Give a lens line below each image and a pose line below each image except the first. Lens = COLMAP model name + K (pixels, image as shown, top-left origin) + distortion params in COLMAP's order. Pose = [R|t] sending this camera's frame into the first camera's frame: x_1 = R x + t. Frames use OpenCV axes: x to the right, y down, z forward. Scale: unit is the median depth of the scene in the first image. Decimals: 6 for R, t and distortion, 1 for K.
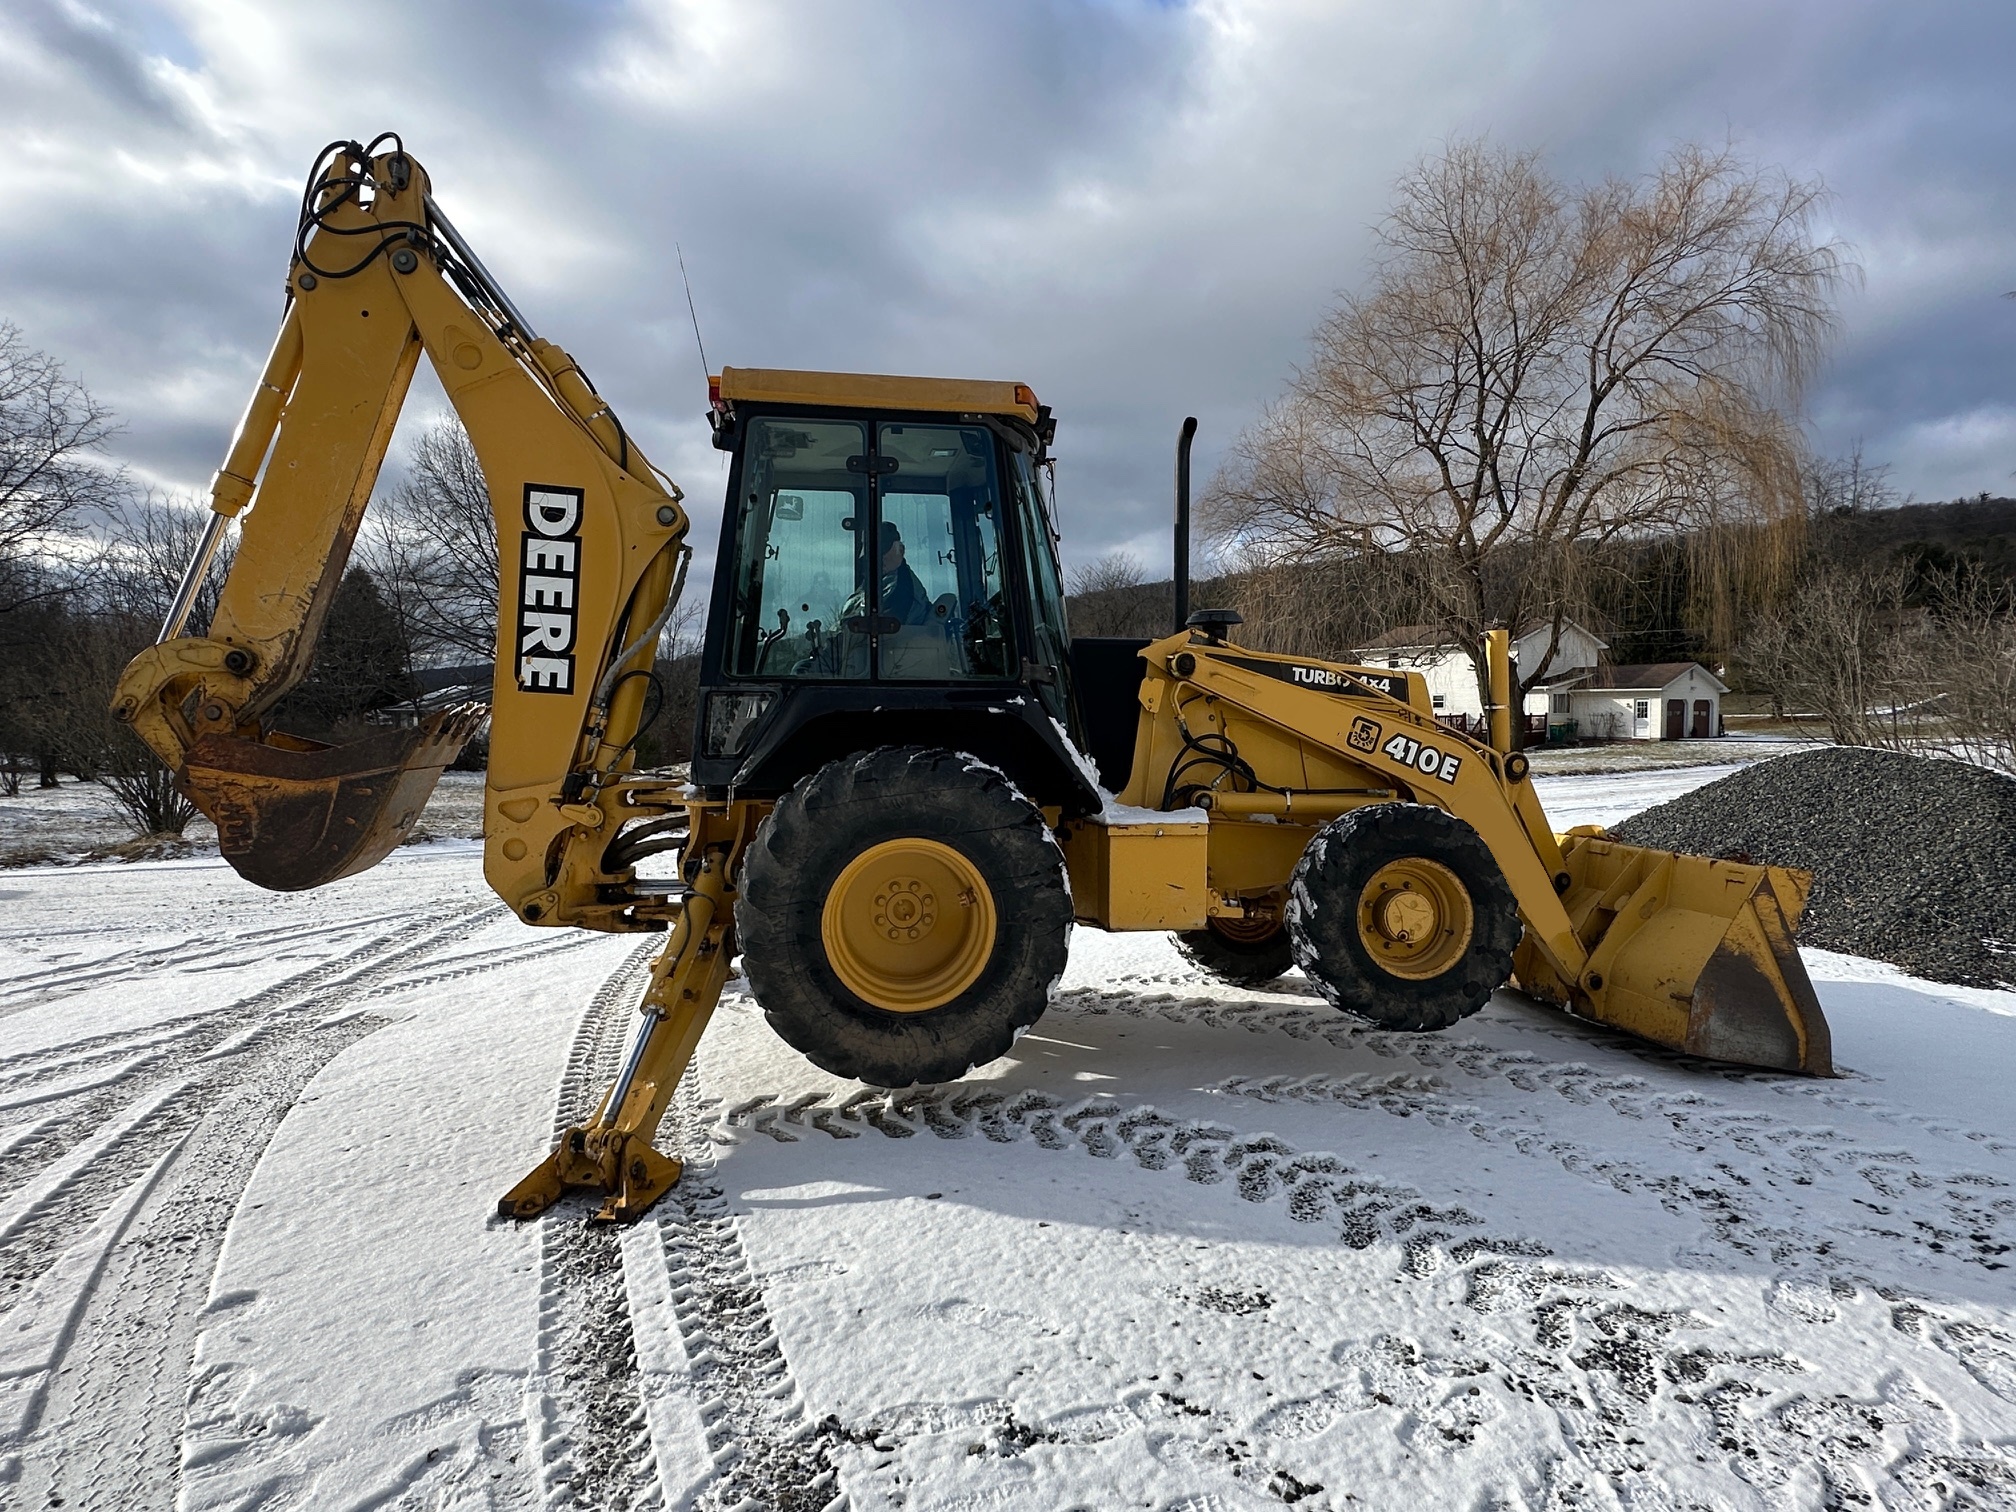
lens RADIAL K [[1144.8, 0, 1011.6], [0, 1144.8, 735.7], [0, 0, 1]] dist [0.002060, 0.002010]
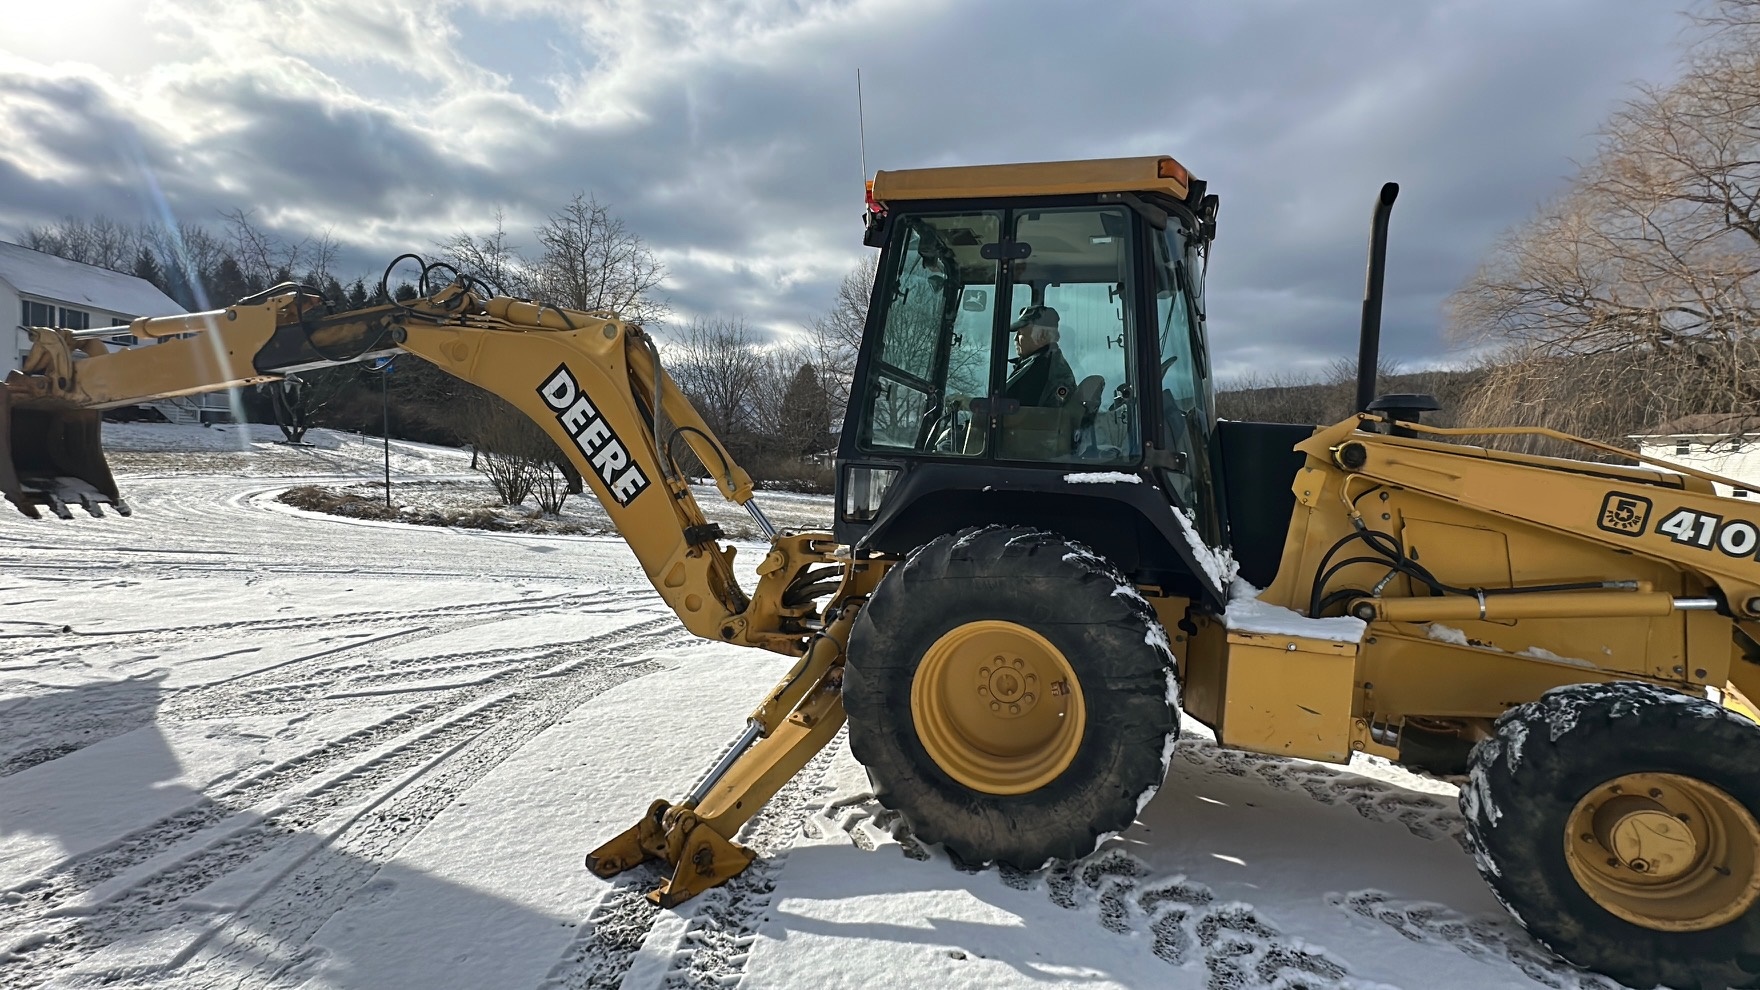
lens RADIAL K [[813.1, 0, 873.2], [0, 813.1, 485.1], [0, 0, 1]] dist [-0.001774, 0.001921]
pose [[0.895411, 0.059986, -0.441182, 0.098802], [-0.055703, 0.998190, 0.022666, -0.032684], [0.441743, 0.004280, 0.897131, 0.265032]]
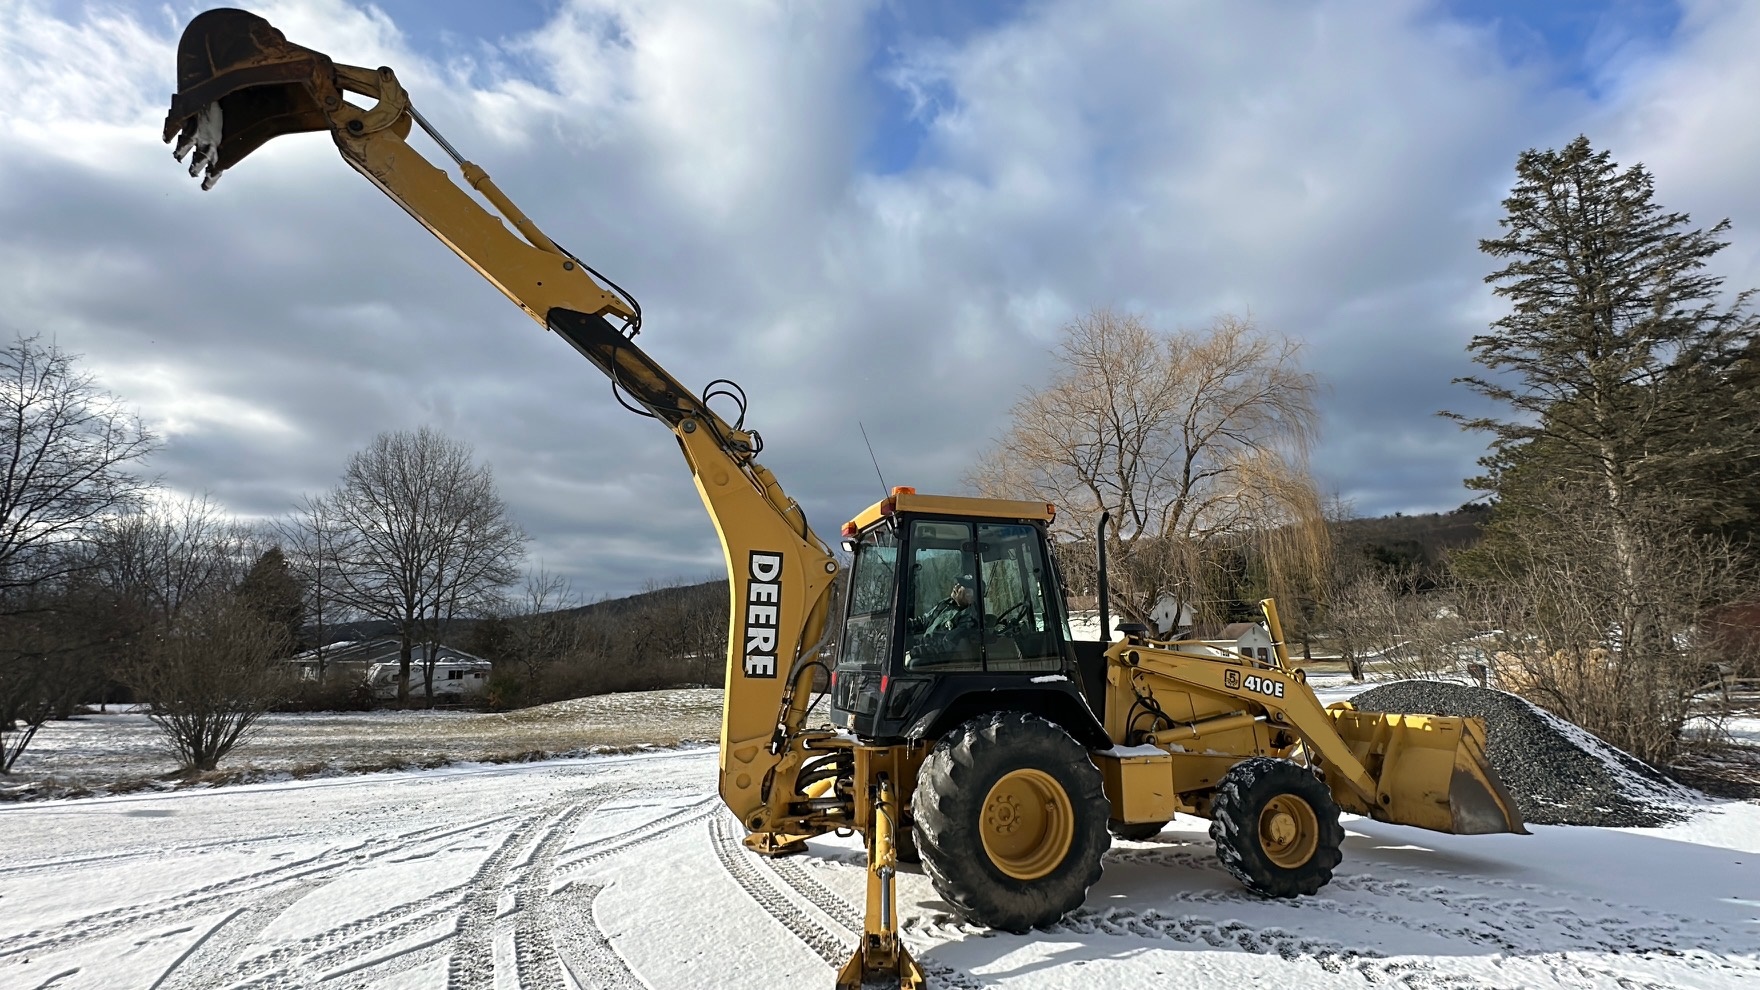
lens RADIAL K [[813.1, 0, 873.2], [0, 813.1, 485.1], [0, 0, 1]] dist [-0.001774, 0.001921]
pose [[0.991376, 0.021972, 0.129196, -0.401756], [0.006683, 0.976086, -0.217284, -0.052563], [-0.130880, 0.216273, 0.967521, -0.196225]]
